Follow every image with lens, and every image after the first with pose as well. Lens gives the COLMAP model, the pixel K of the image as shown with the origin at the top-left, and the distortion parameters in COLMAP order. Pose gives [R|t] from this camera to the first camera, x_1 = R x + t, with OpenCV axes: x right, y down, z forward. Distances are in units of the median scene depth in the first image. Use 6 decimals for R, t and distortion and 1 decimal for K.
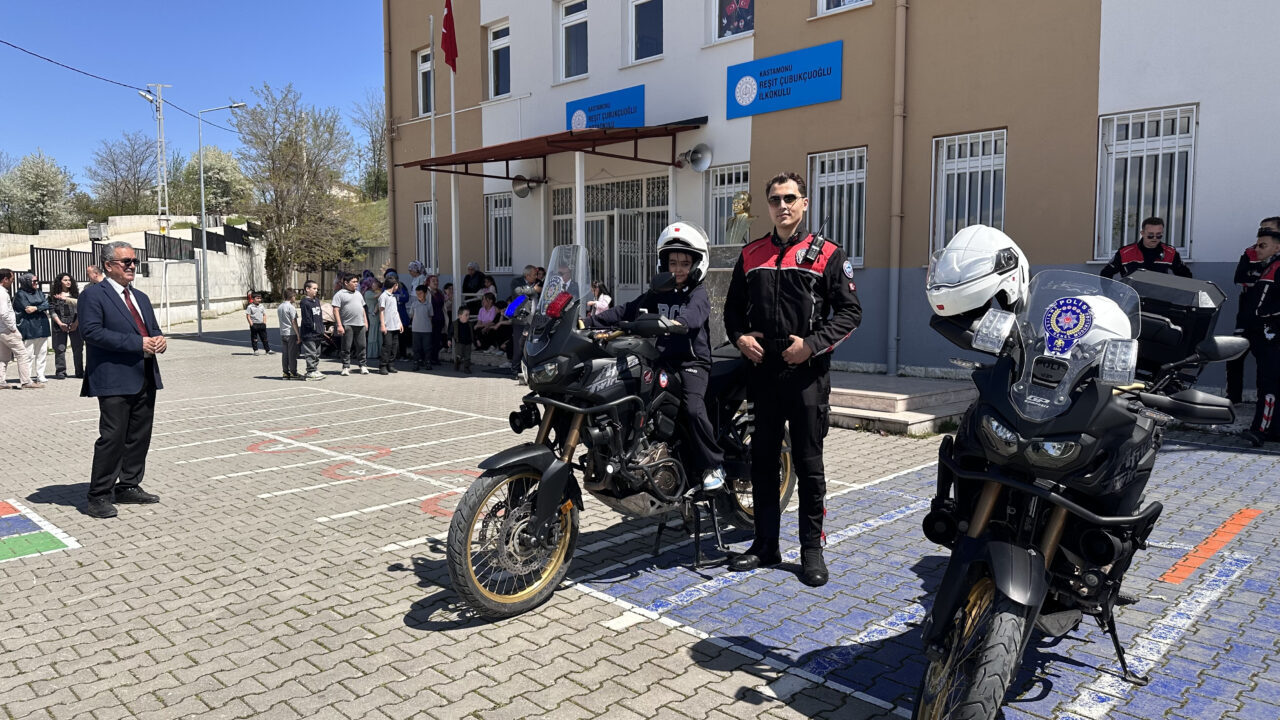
lens RADIAL K [[917.8, 0, 640.4], [0, 917.8, 320.6], [0, 0, 1]] dist [0.062840, -0.001139]
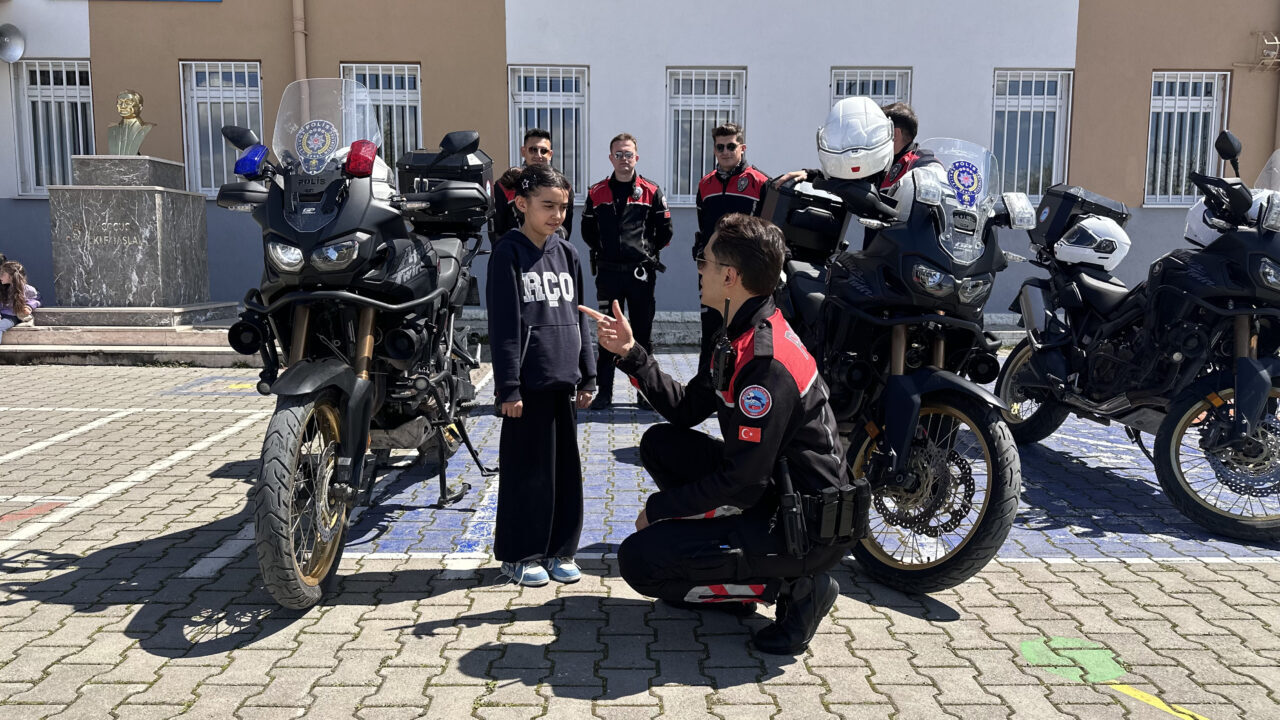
lens RADIAL K [[921.9, 0, 640.0], [0, 921.9, 360.0], [0, 0, 1]] dist [0.032540, -0.002937]
pose [[0.691759, -0.074861, 0.718238, -0.177280], [0.022502, 0.996364, 0.082177, 0.032032], [-0.721778, -0.040685, 0.690928, 0.131653]]
